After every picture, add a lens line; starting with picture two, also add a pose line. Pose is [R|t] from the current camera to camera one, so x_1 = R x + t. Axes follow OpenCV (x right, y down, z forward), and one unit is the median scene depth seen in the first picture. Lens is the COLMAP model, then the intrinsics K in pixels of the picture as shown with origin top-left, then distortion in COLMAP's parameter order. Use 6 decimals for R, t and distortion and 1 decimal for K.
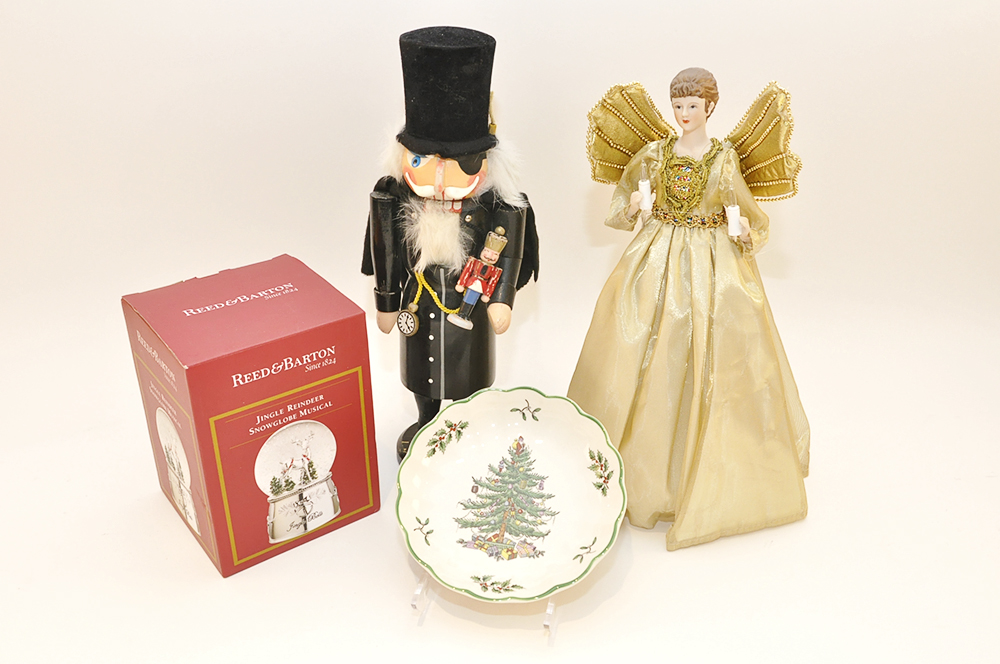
lens RADIAL K [[956.7, 0, 503.1], [0, 956.7, 327.8], [0, 0, 1]] dist [0.032890, 0.000000]
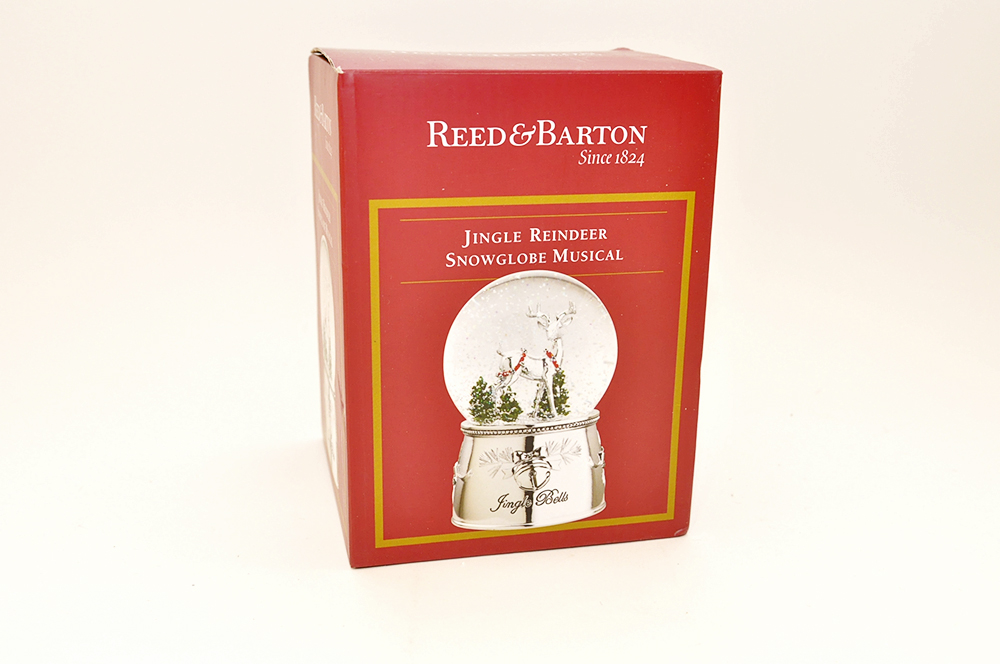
lens RADIAL K [[1121.1, 0, 499.2], [0, 1121.1, 332.4], [0, 0, 1]] dist [-0.006180, 0.000000]
pose [[0.922906, 0.130750, -0.362145, -0.025628], [-0.195782, 0.969263, -0.148993, 0.212457], [0.331533, 0.208408, 0.920137, 0.463913]]
